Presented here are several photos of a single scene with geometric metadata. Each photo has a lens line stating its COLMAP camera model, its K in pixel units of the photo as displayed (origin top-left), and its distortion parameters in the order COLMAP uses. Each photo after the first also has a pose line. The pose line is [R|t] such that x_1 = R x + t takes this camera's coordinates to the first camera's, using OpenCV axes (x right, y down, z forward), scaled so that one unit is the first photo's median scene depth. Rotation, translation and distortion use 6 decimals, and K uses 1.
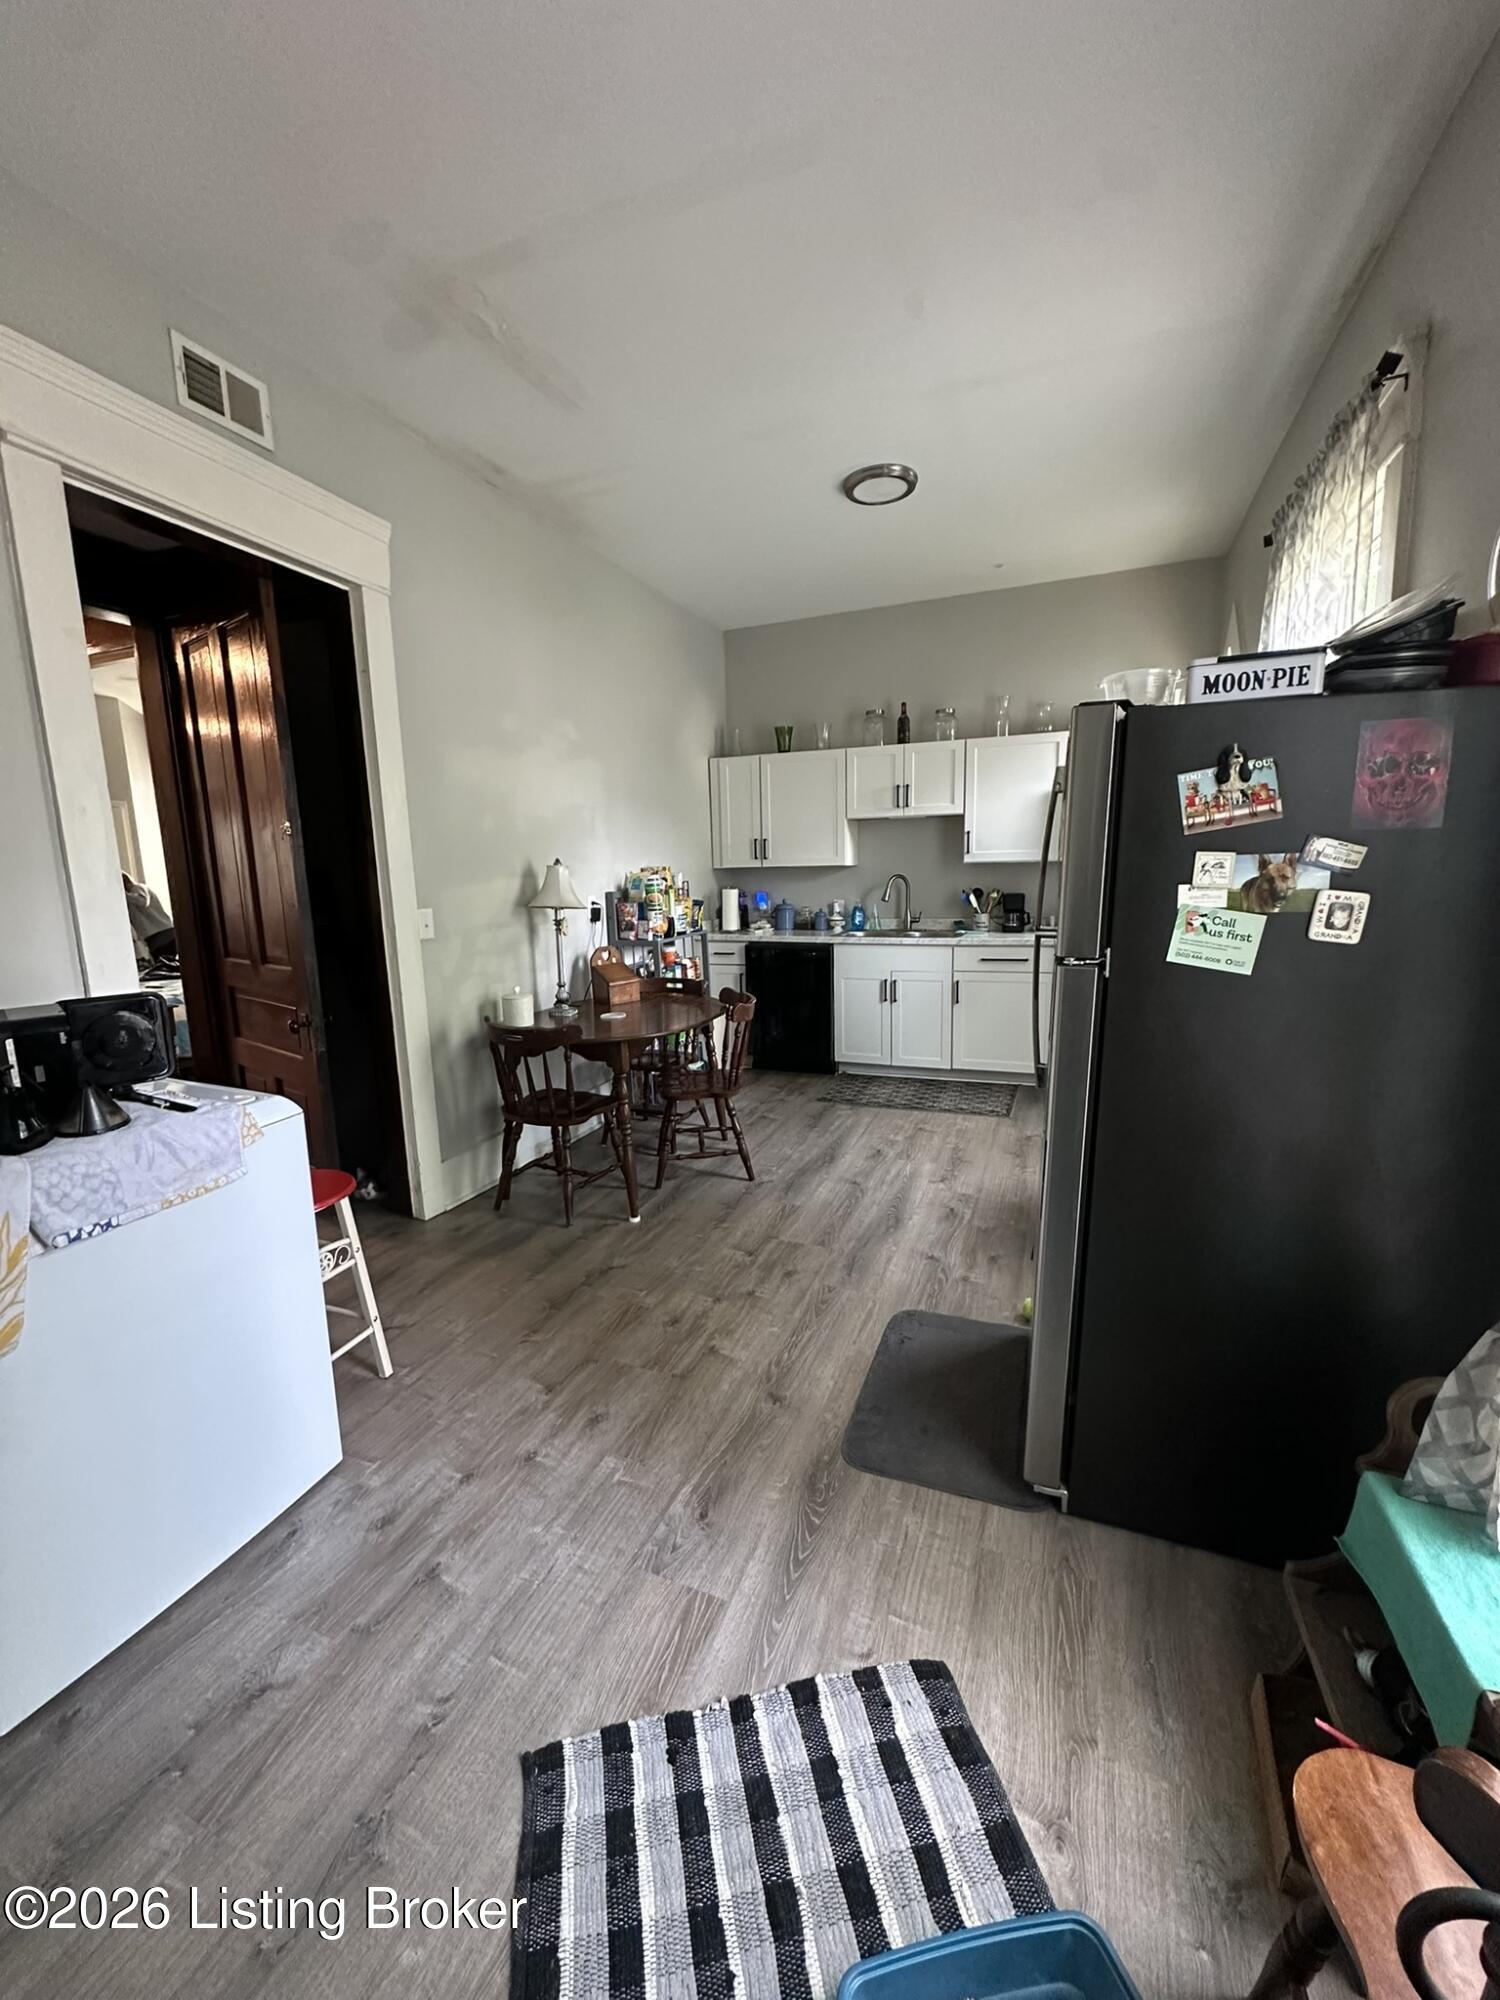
lens RADIAL K [[796.7, 0, 750.0], [0, 796.7, 1000.0], [0, 0, 1]] dist [0.000107, 0.000022]
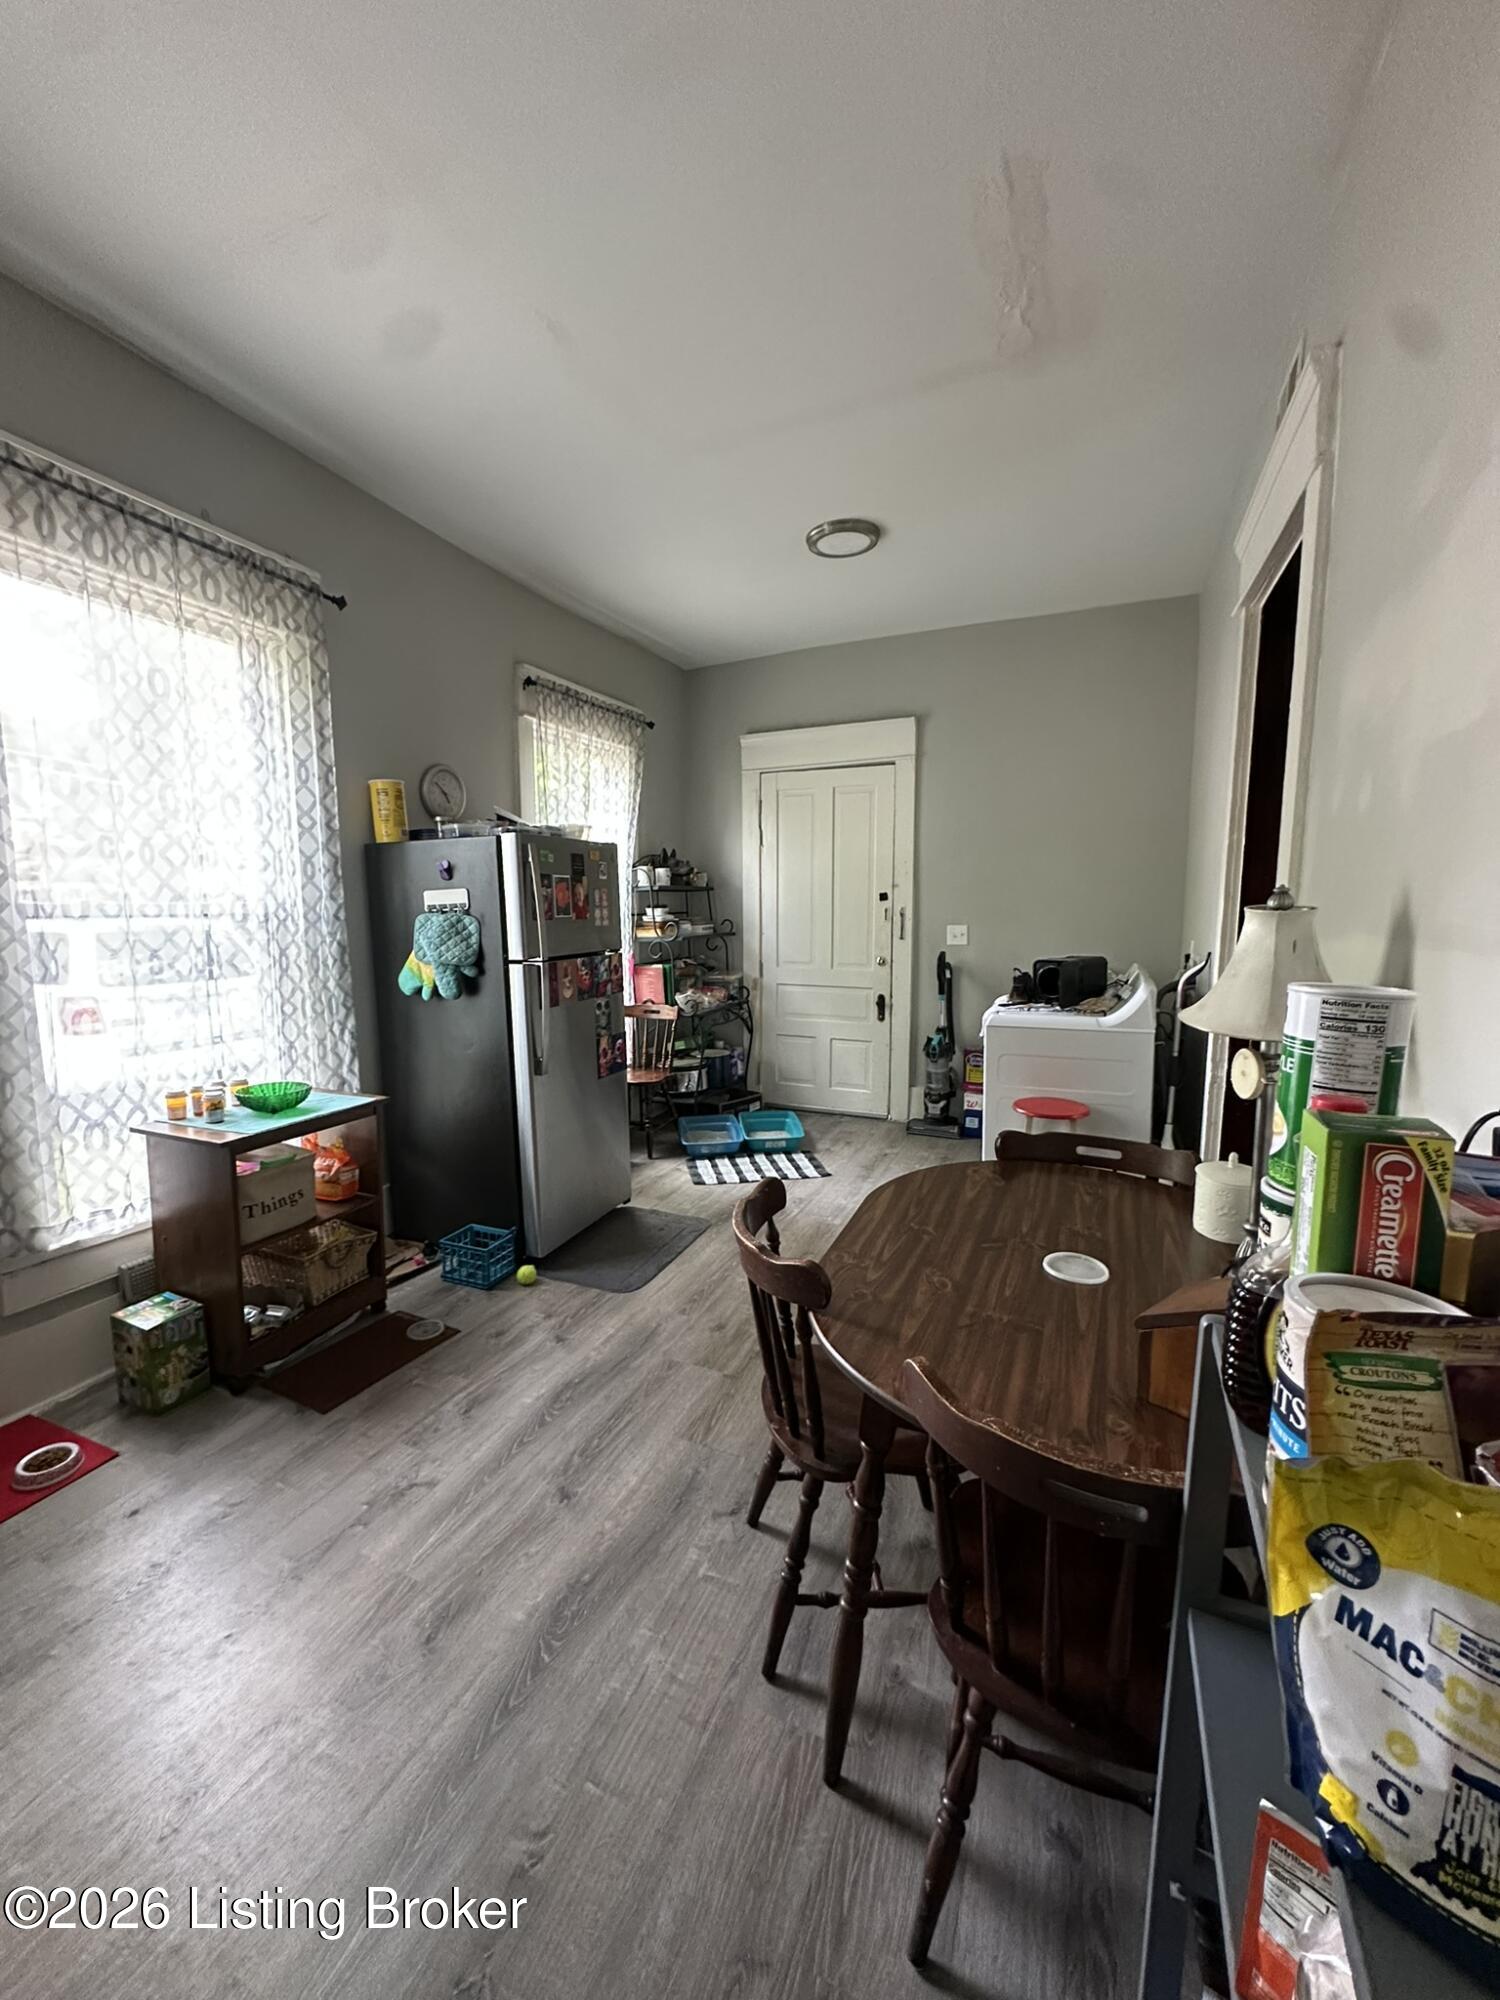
lens RADIAL K [[796.7, 0, 750.0], [0, 796.7, 1000.0], [0, 0, 1]] dist [0.000107, 0.000022]
pose [[-0.999350, 0.027117, 0.023751, -0.040441], [0.032772, 0.957898, 0.285233, -0.569076], [-0.015017, 0.285826, -0.958164, 3.300776]]
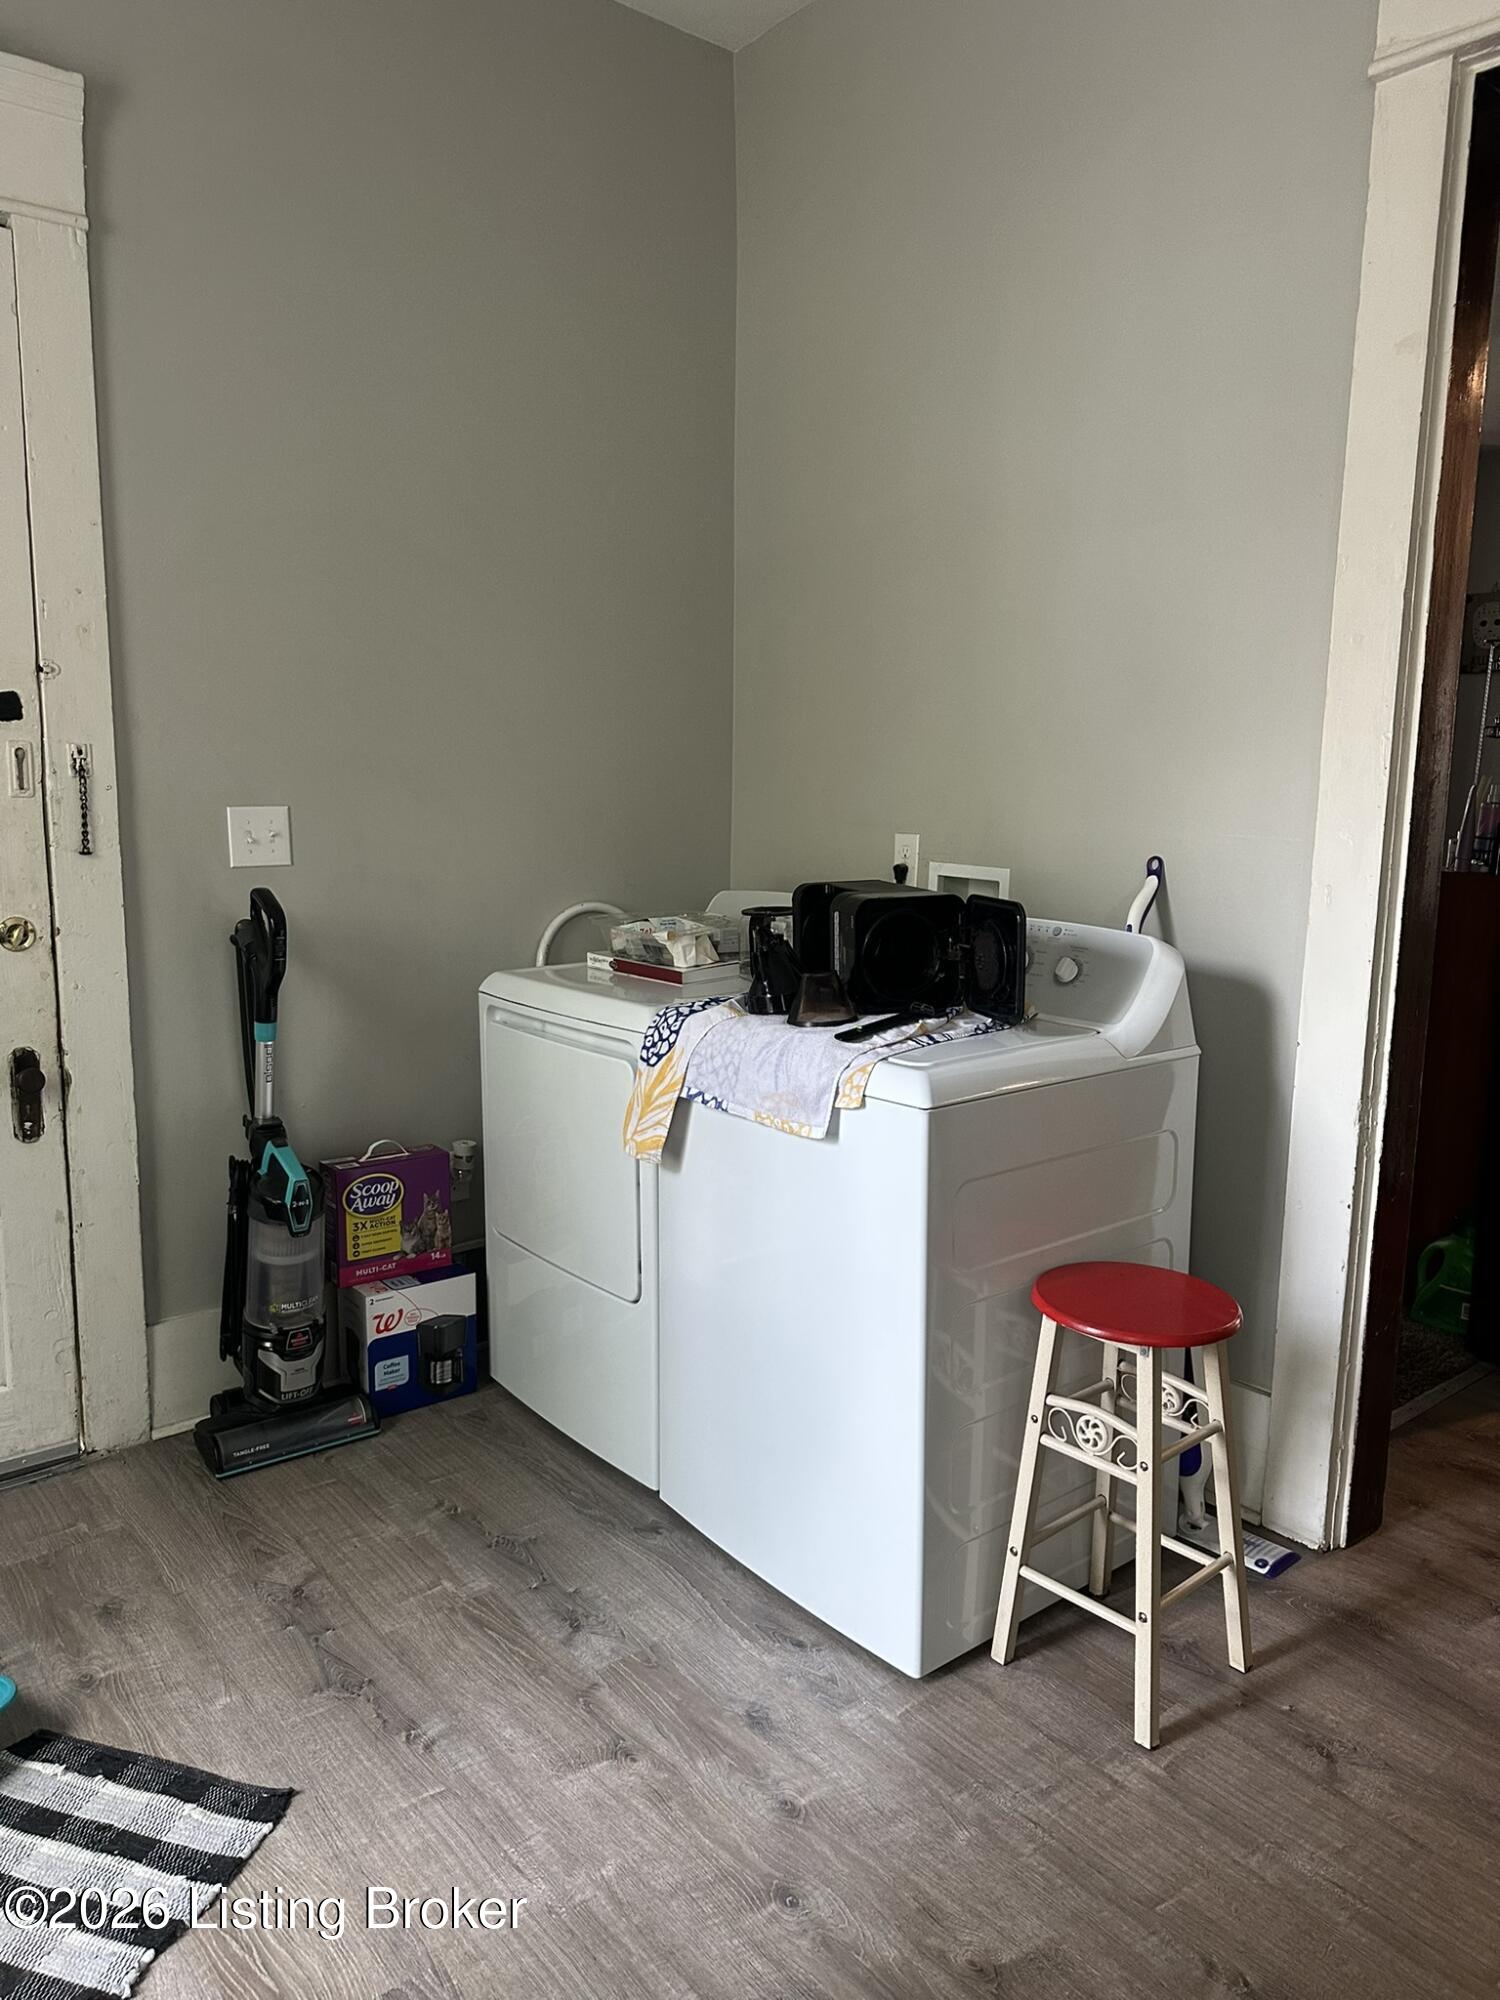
lens RADIAL K [[1407.4, 0, 750.0], [0, 1407.4, 1000.0], [0, 0, 1]] dist [-0.006411, -0.000852]
pose [[-0.486383, 0.155403, -0.859815, 0.516826], [-0.149345, 0.954789, 0.257050, -0.240815], [0.860888, 0.253433, -0.441184, 1.554399]]
